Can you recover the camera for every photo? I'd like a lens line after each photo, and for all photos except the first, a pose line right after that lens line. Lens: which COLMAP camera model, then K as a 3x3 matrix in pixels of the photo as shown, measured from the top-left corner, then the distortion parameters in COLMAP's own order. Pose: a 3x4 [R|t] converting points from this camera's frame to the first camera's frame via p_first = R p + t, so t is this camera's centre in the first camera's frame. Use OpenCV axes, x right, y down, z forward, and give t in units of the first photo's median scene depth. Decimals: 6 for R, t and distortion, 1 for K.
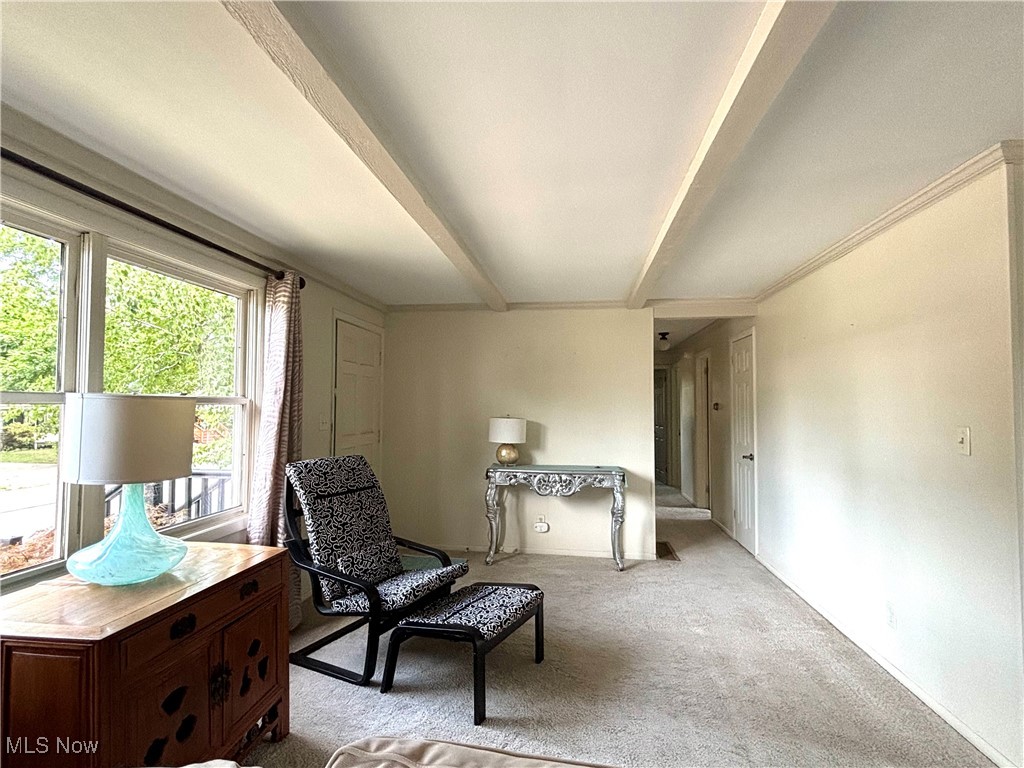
lens RADIAL K [[520.4, 0, 511.7], [0, 520.4, 384.4], [0, 0, 1]] dist [0.001607, 0.000027]
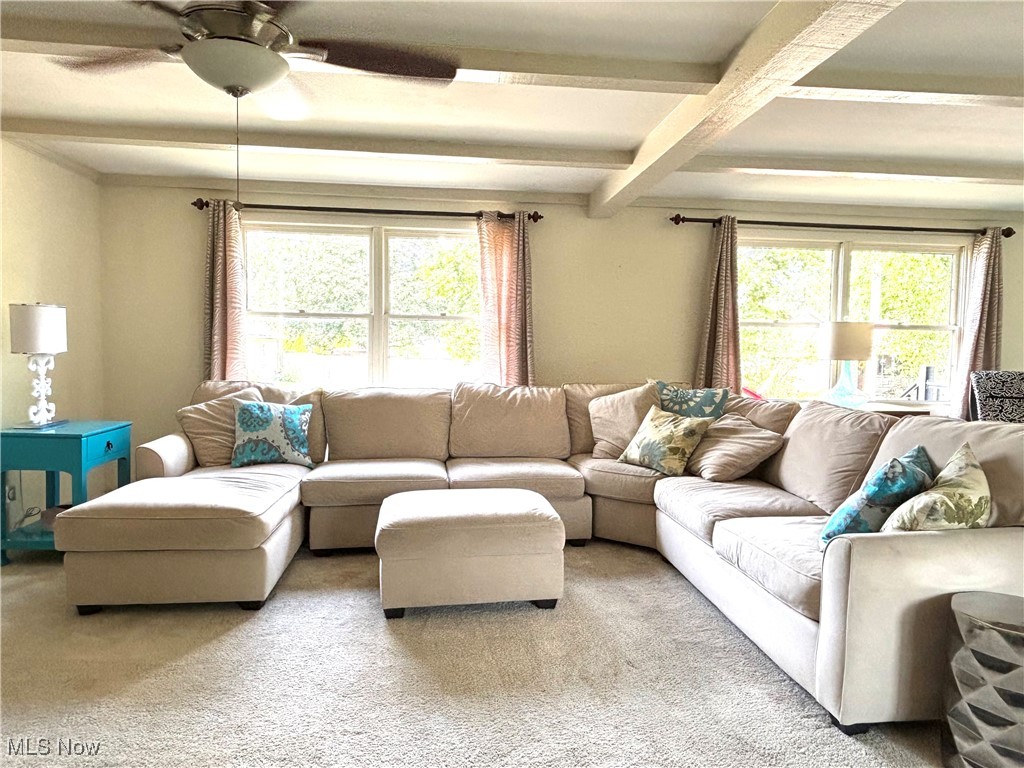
lens RADIAL K [[659.3, 0, 512.6], [0, 659.3, 381.6], [0, 0, 1]] dist [0.000610, 0.000258]
pose [[0.237995, 0.056467, -0.969624, 0.927077], [0.019520, 0.997829, 0.062901, 0.040557], [0.971070, -0.033897, 0.236376, -0.574899]]
